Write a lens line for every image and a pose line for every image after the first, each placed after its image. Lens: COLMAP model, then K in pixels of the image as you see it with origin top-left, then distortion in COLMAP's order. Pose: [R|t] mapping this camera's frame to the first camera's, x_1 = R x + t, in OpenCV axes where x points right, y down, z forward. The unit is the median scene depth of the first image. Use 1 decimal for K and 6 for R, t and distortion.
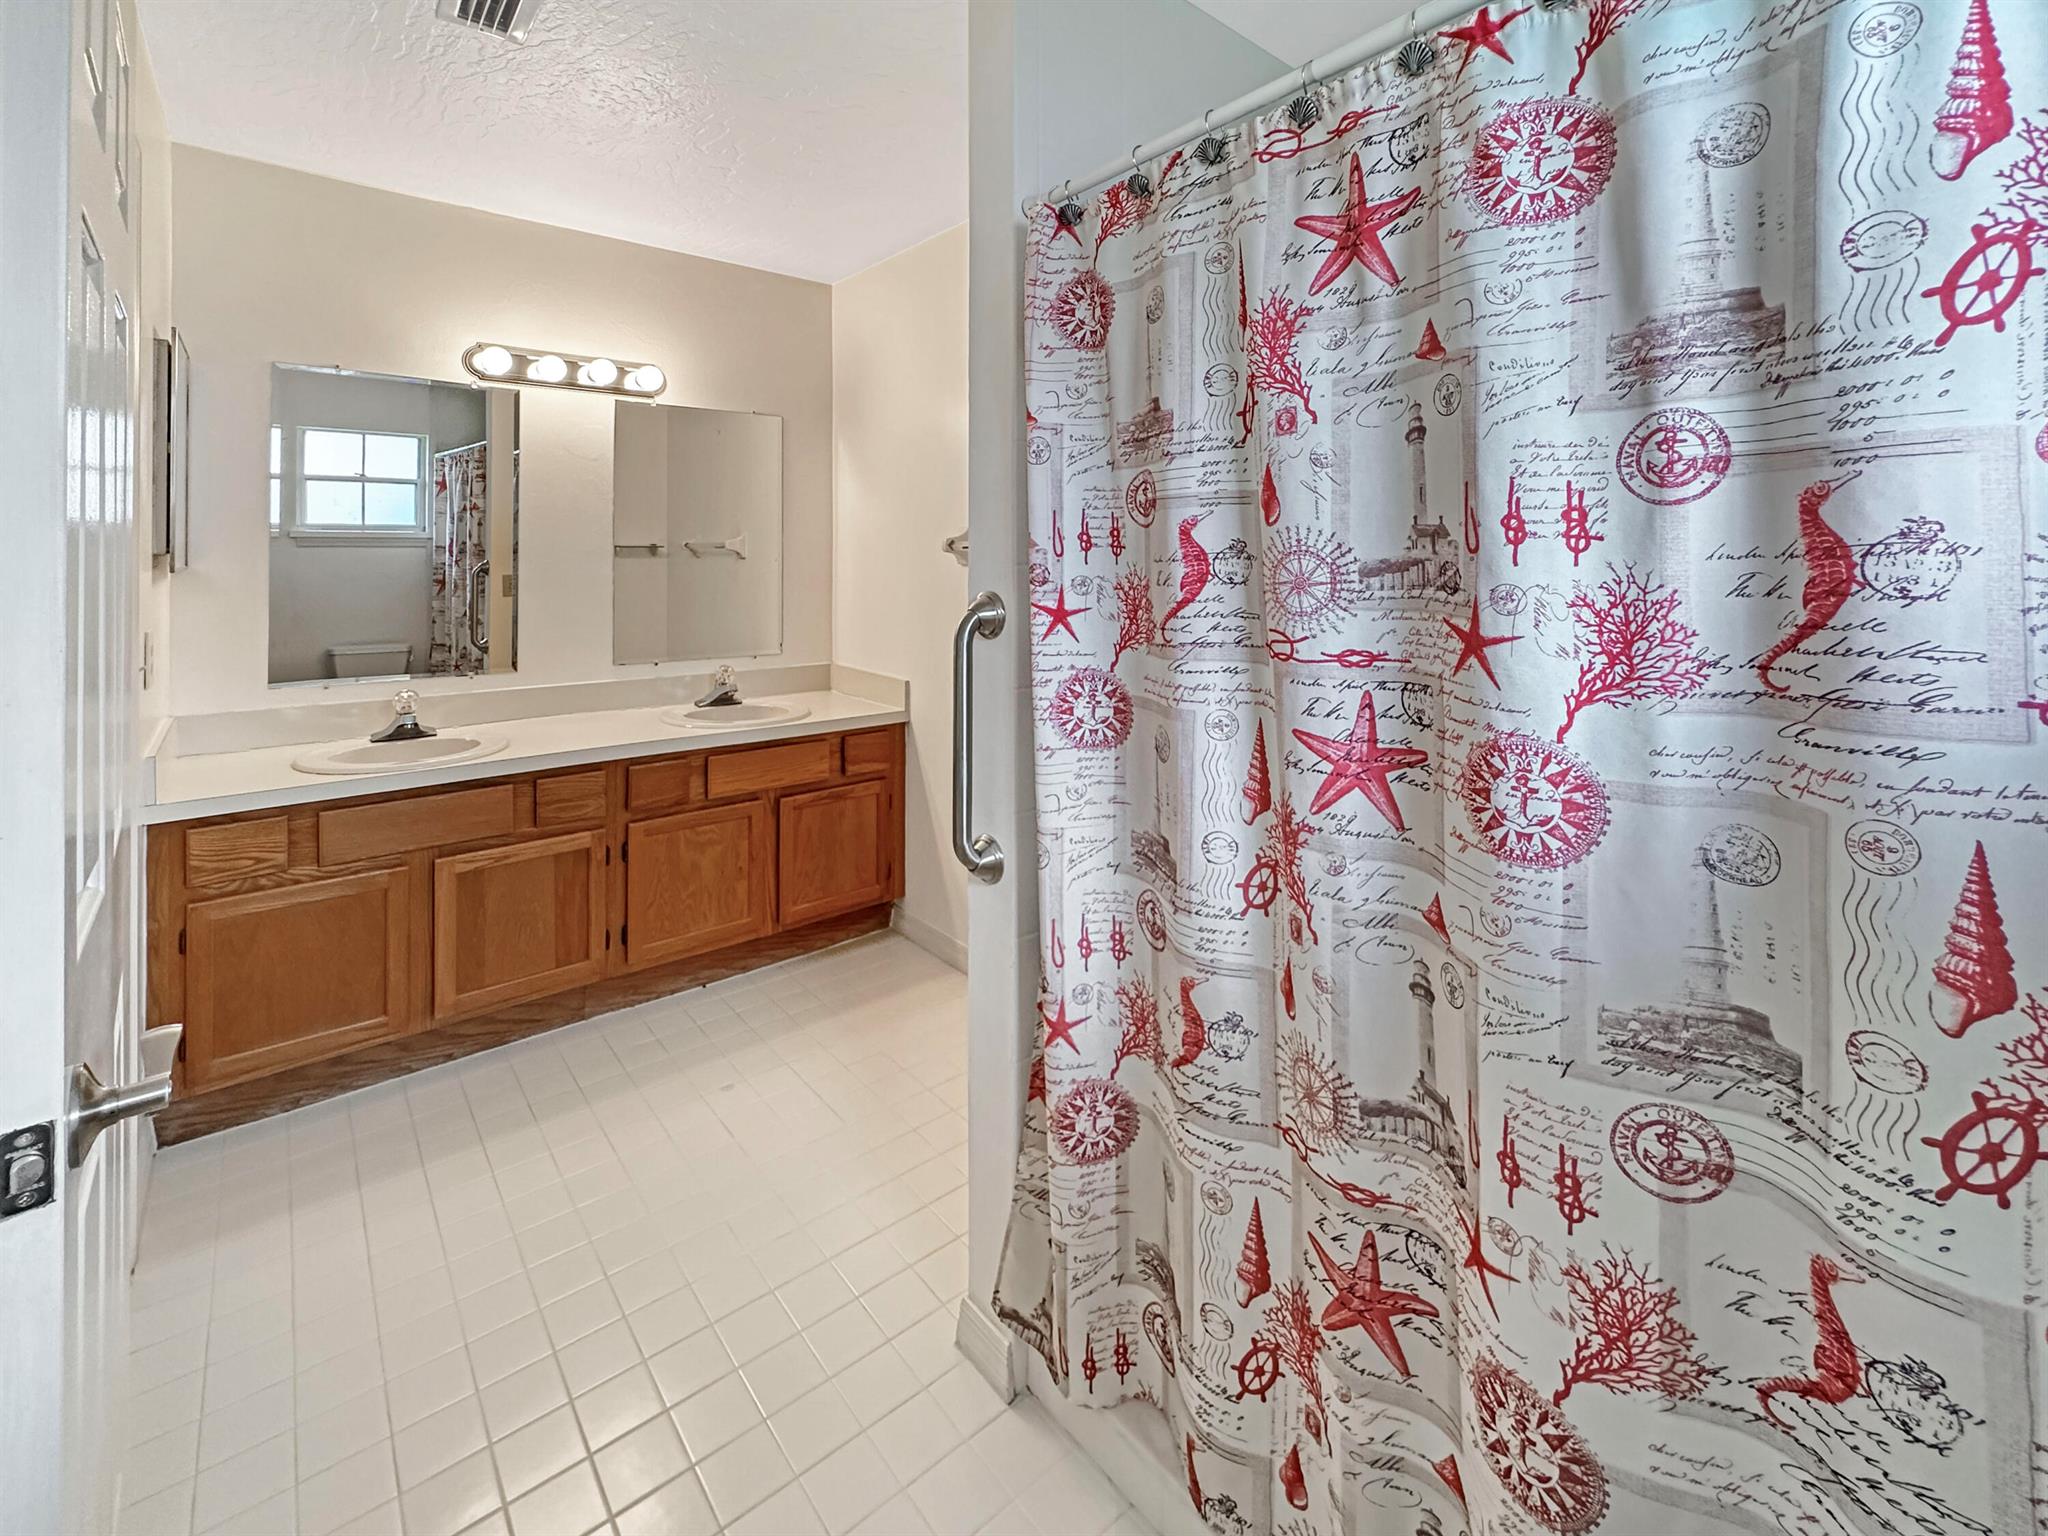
lens RADIAL K [[861.1, 0, 955.9], [0, 861.1, 773.5], [0, 0, 1]] dist [0.021451, 0.000289]
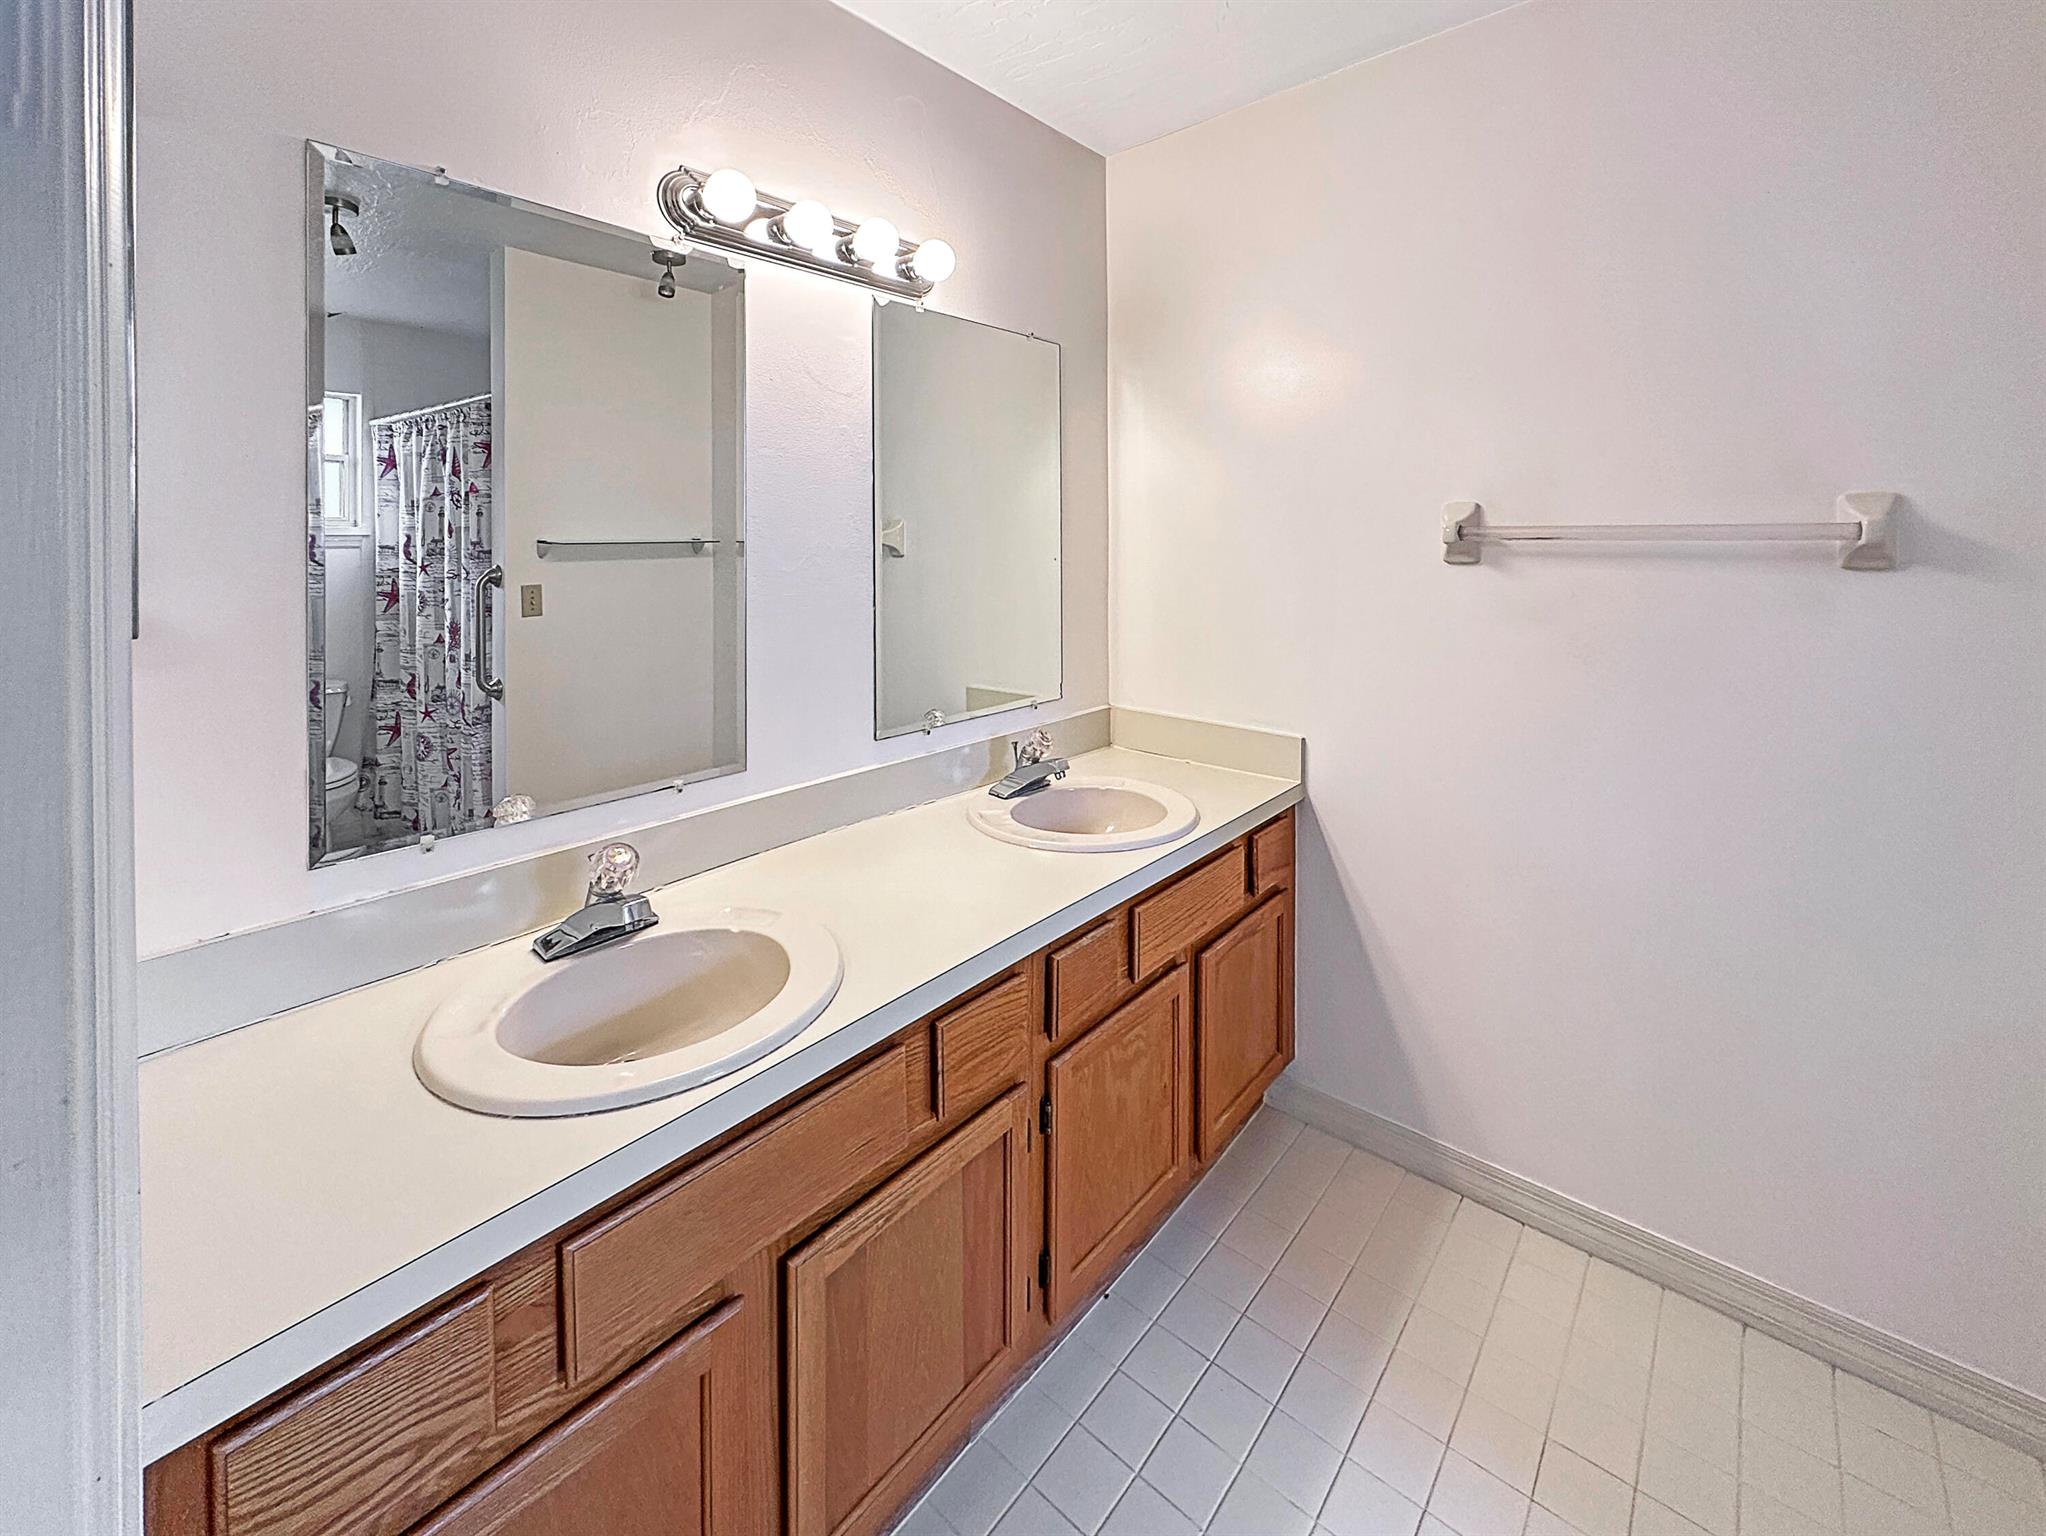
lens RADIAL K [[834.7, 0, 975.4], [0, 834.7, 738.1], [0, 0, 1]] dist [-0.000108, -0.000153]
pose [[0.984316, -0.049192, 0.169415, -0.461490], [0.053158, 0.998406, -0.018952, -0.121876], [-0.168213, 0.027661, 0.985362, 0.461127]]
